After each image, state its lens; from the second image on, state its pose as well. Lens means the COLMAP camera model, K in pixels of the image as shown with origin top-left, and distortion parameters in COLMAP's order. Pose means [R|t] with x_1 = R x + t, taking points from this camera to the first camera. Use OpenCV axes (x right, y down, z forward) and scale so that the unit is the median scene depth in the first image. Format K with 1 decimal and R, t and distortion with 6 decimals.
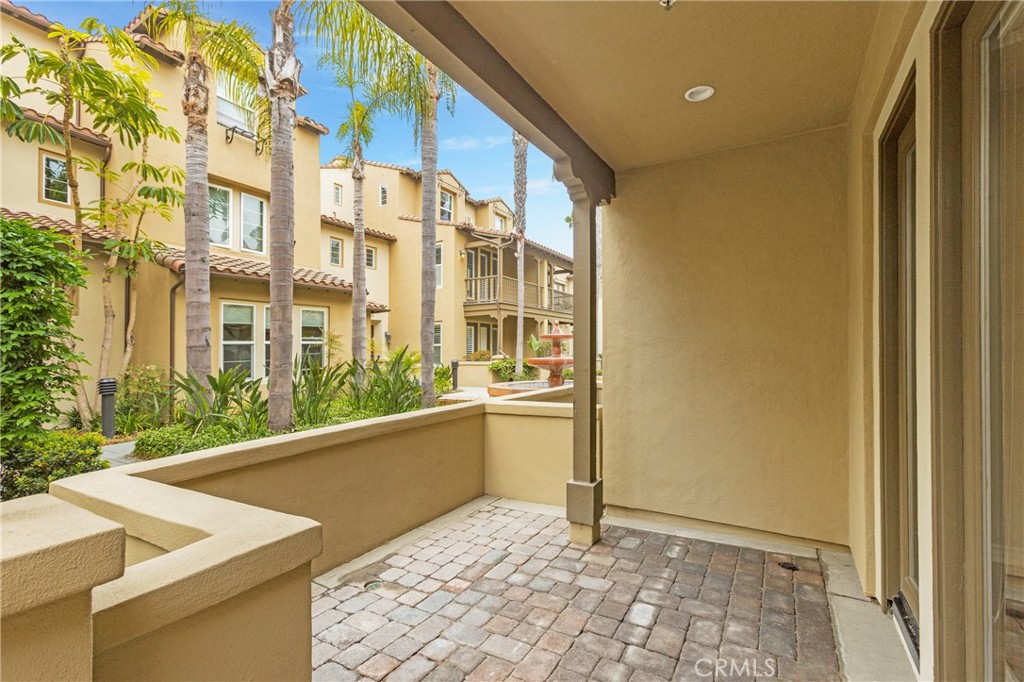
lens RADIAL K [[474.6, 0, 493.4], [0, 474.6, 349.7], [0, 0, 1]] dist [0.001619, 0.003302]
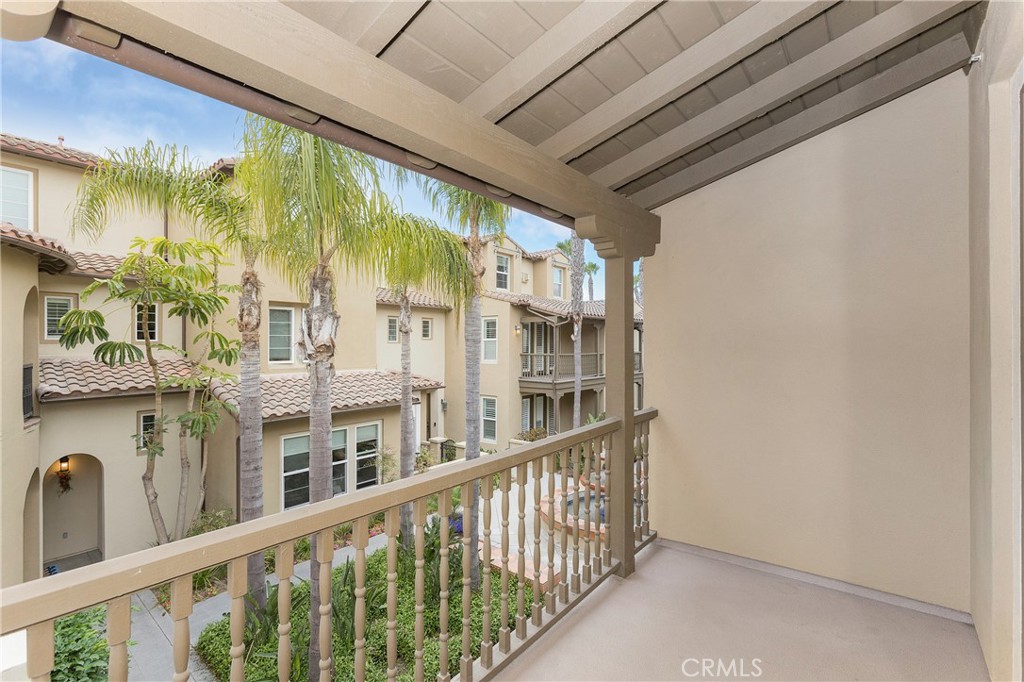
lens RADIAL K [[474.6, 0, 478.1], [0, 474.6, 342.0], [0, 0, 1]] dist [0.001619, 0.003302]
pose [[0.986132, 0.003157, -0.165930, 0.017923], [-0.001391, 0.999941, 0.010755, -0.195260], [0.165954, -0.010375, 0.986079, 0.021672]]
